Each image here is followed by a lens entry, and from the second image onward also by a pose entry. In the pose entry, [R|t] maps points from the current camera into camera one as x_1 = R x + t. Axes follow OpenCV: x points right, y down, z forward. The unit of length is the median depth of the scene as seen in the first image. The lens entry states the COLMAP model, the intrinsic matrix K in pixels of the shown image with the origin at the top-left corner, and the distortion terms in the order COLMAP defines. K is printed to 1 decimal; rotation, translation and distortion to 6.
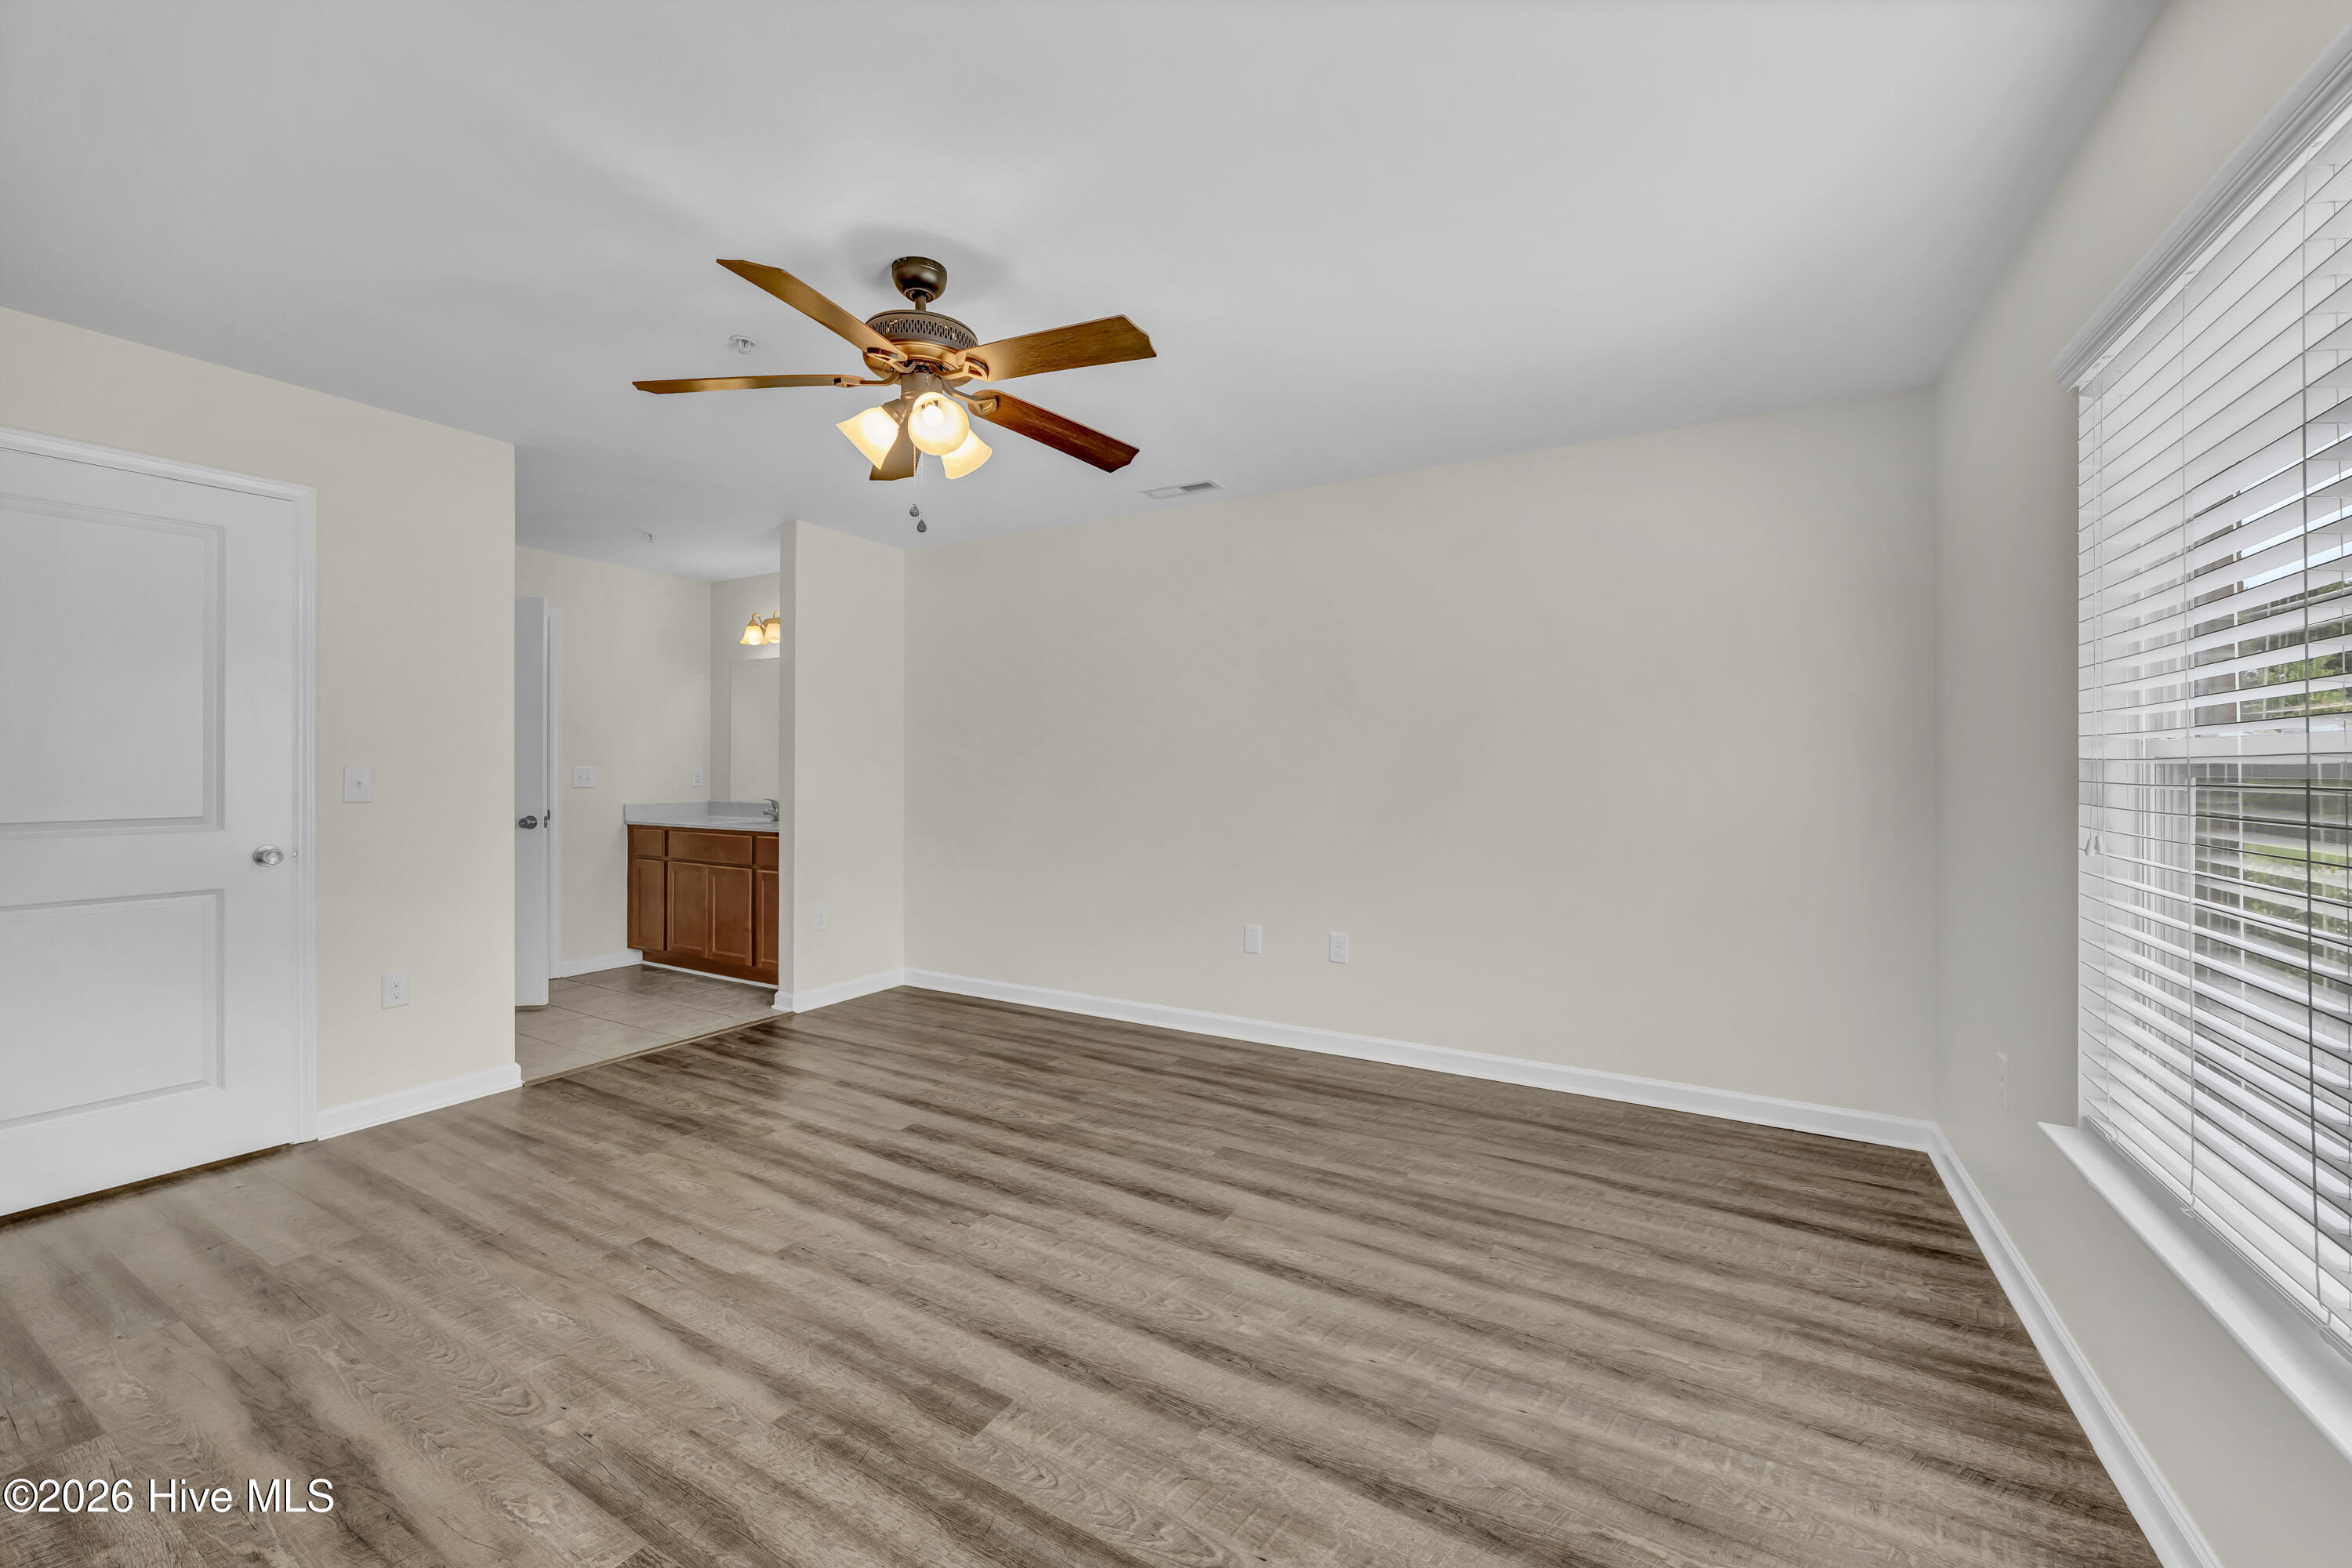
lens RADIAL K [[909.4, 0, 1184.2], [0, 909.4, 779.4], [0, 0, 1]] dist [-0.003007, 0.000375]
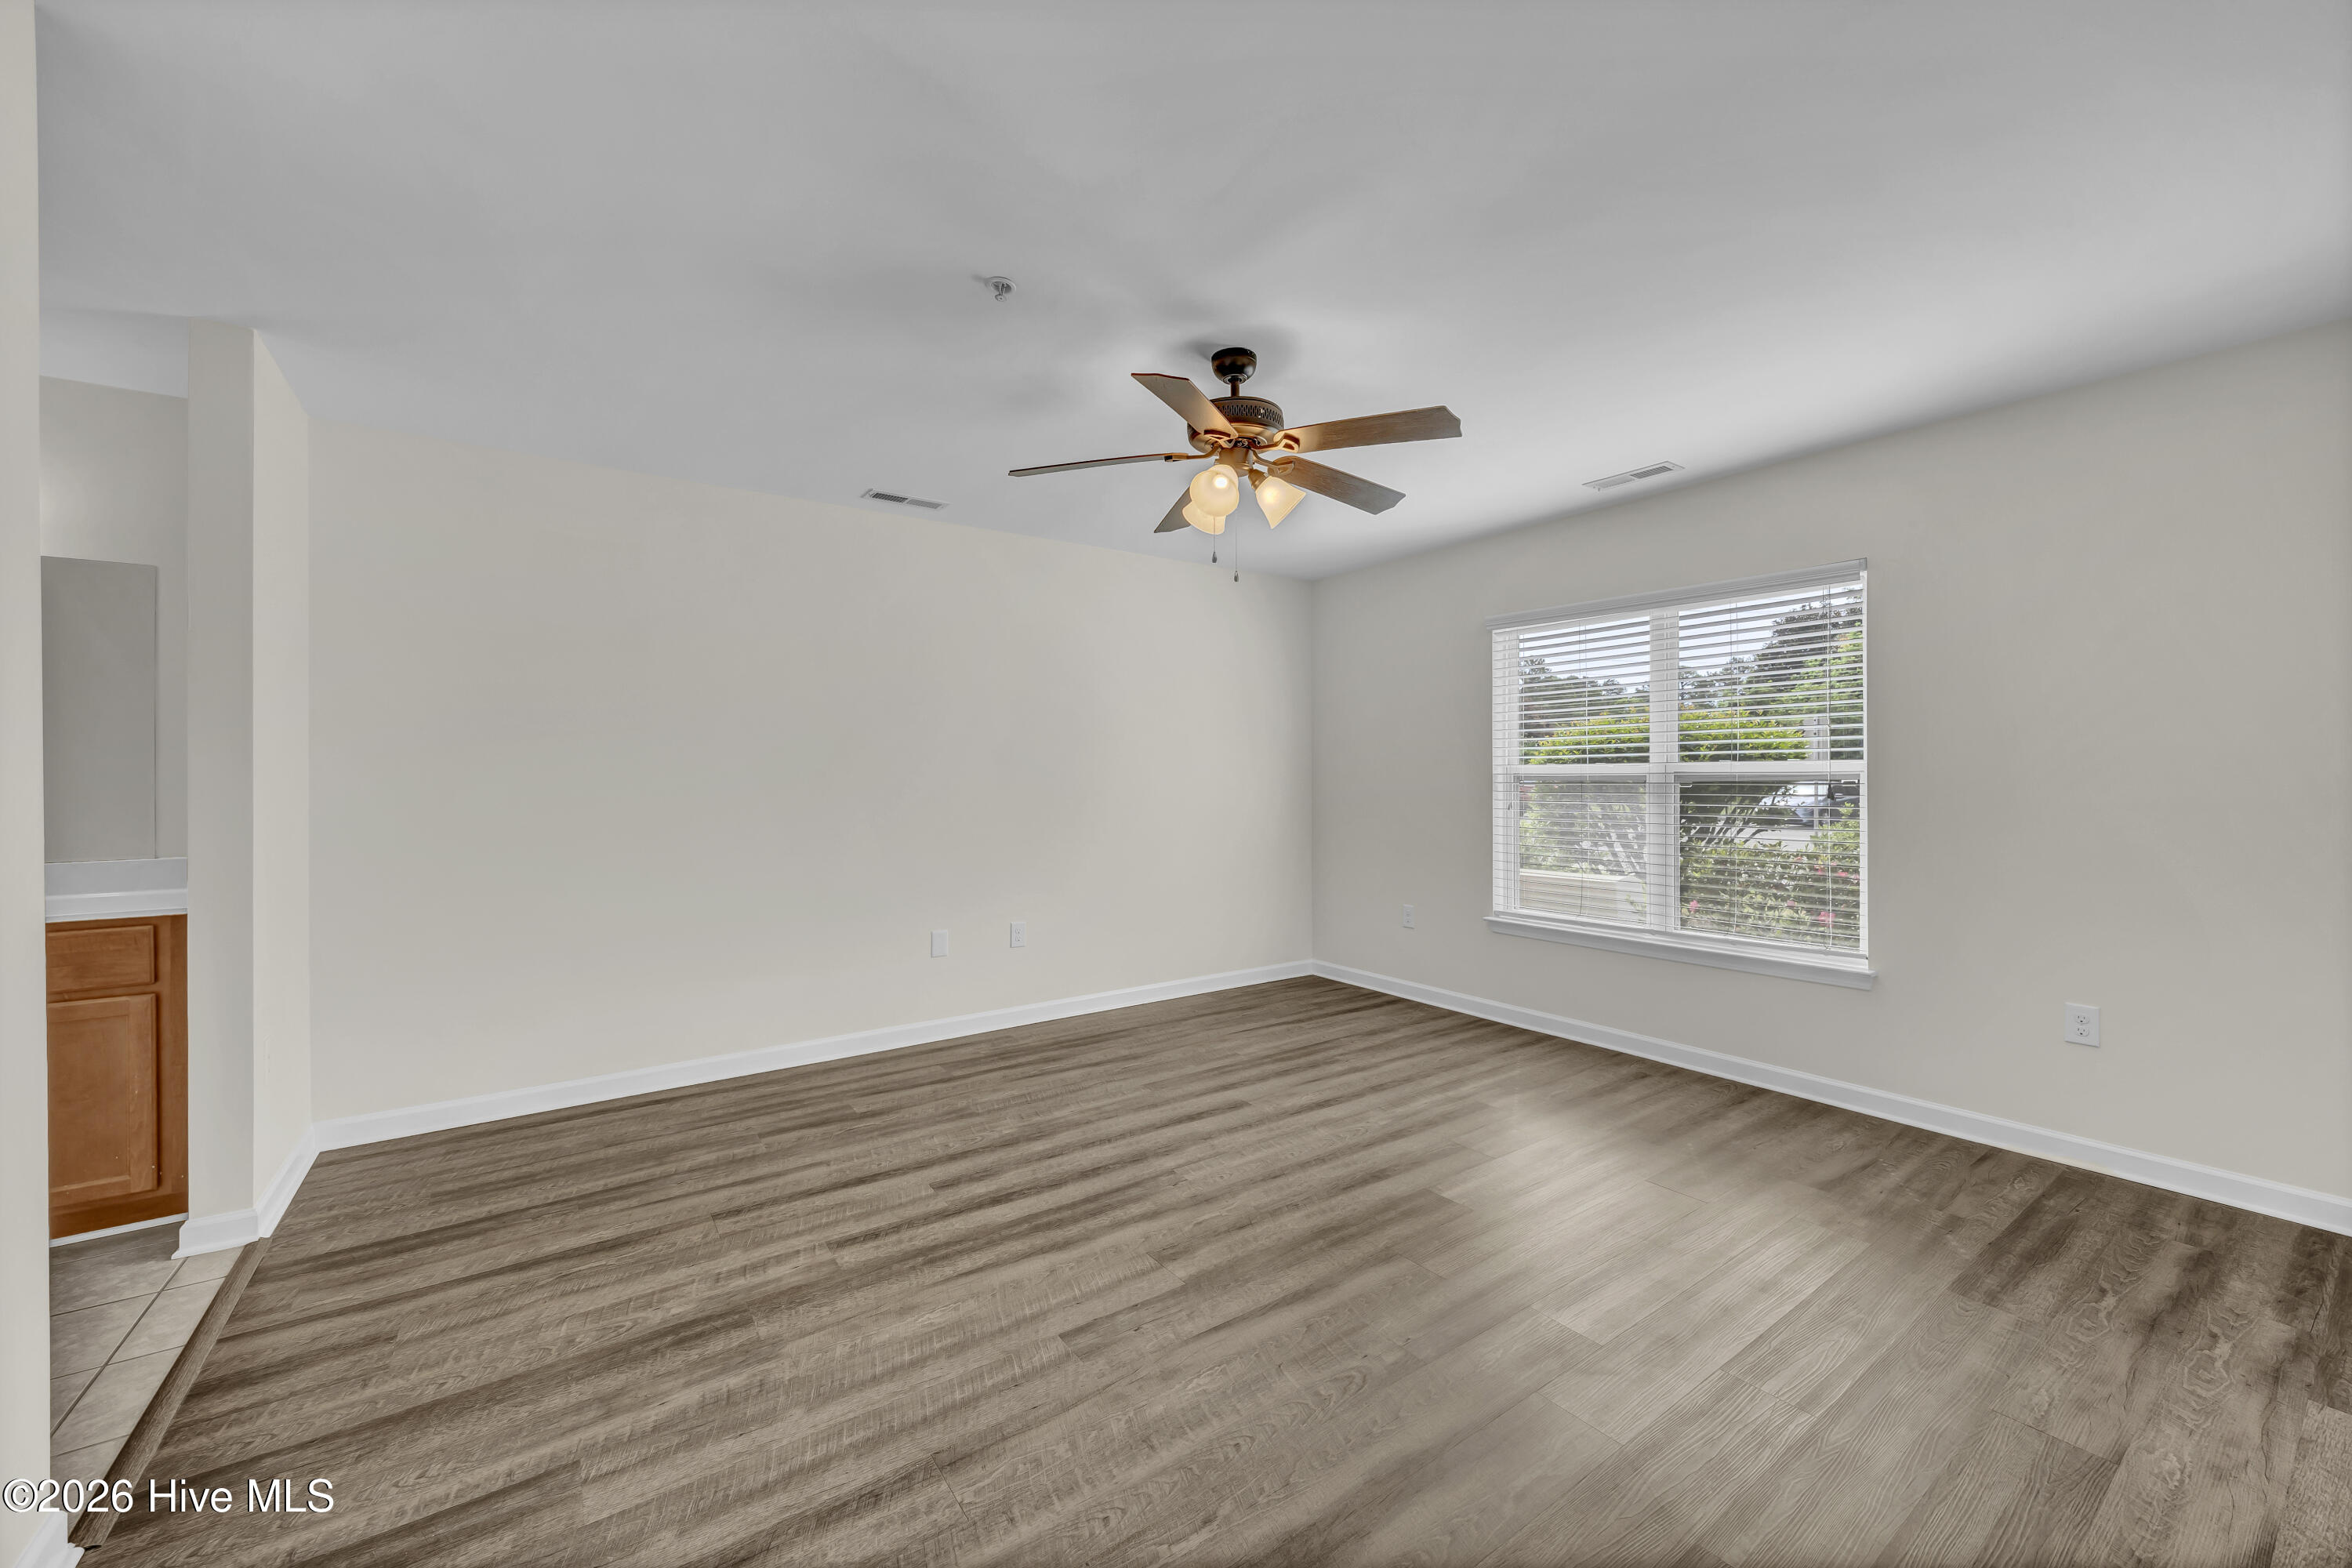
lens RADIAL K [[909.4, 0, 1184.2], [0, 909.4, 779.4], [0, 0, 1]] dist [-0.003007, 0.000375]
pose [[0.421102, -0.007266, 0.906984, -1.143424], [0.016265, 0.999868, 0.000459, -0.009113], [-0.906868, 0.014559, 0.421164, 0.465990]]
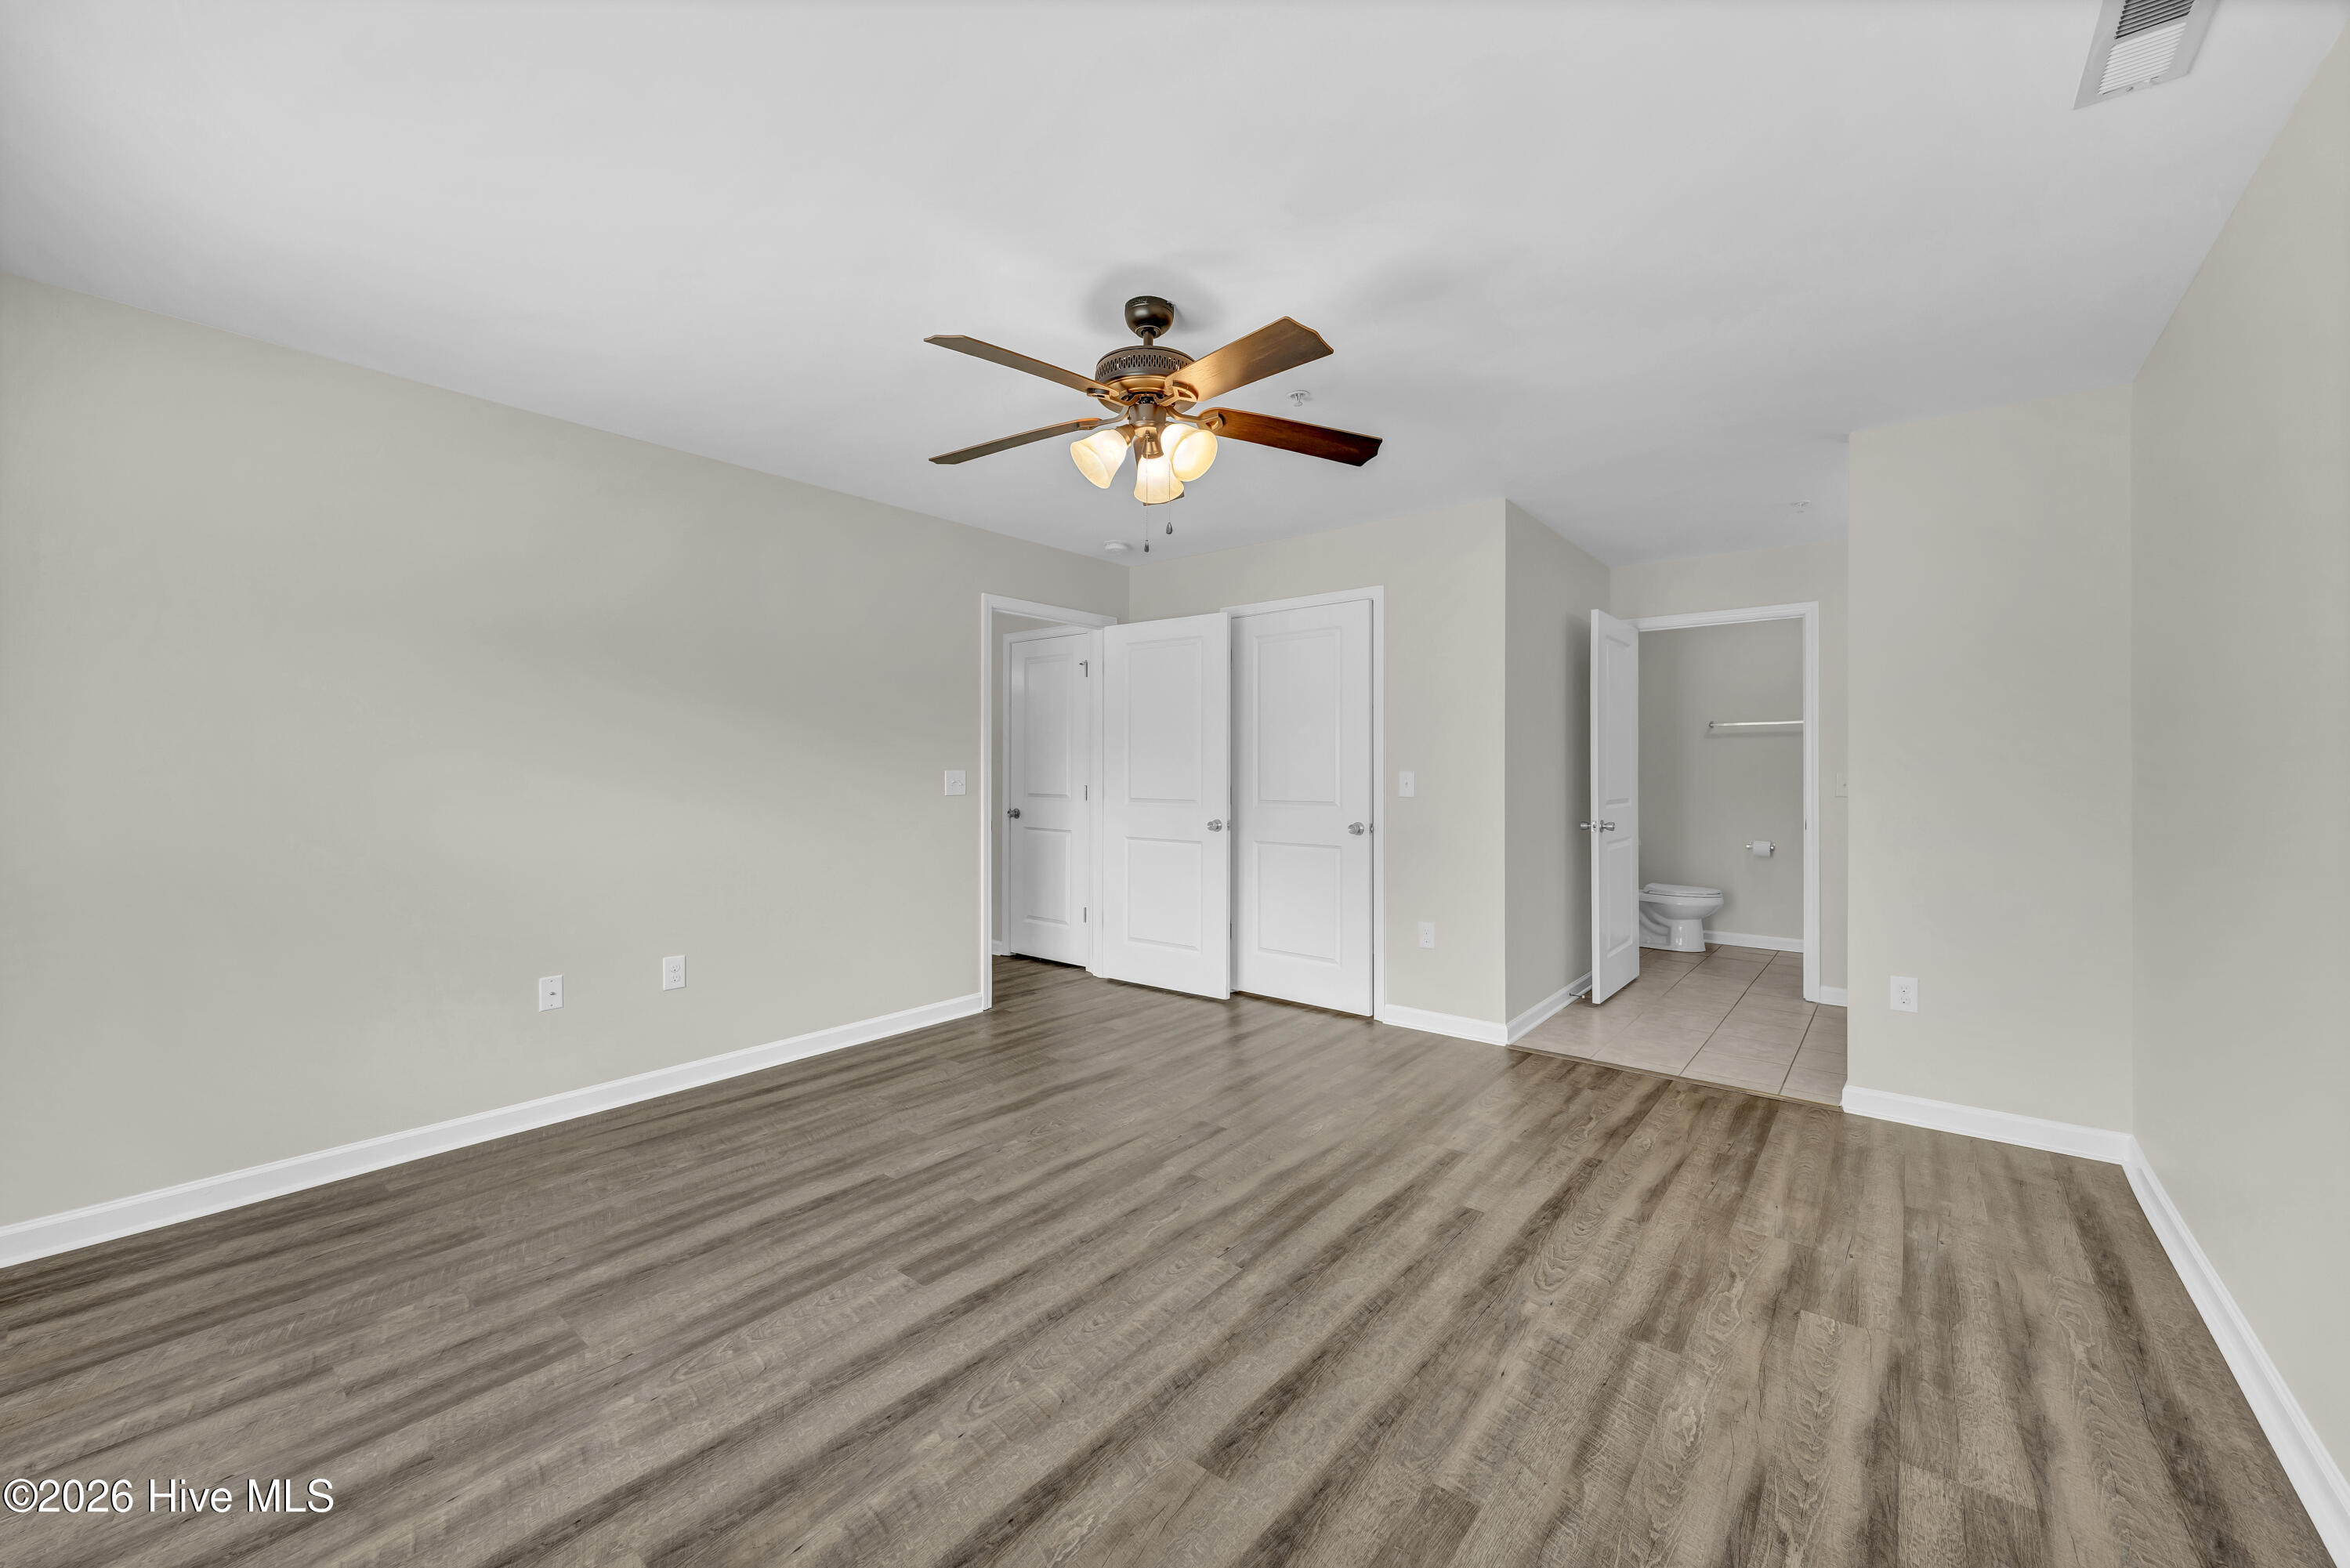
lens RADIAL K [[924.5, 0, 1173.1], [0, 924.5, 768.9], [0, 0, 1]] dist [-0.001126, -0.000600]
pose [[-0.168991, -0.004925, -0.985605, 0.640681], [-0.013977, 0.999899, -0.002600, -0.006452], [0.985518, 0.013337, -0.169043, 1.000778]]
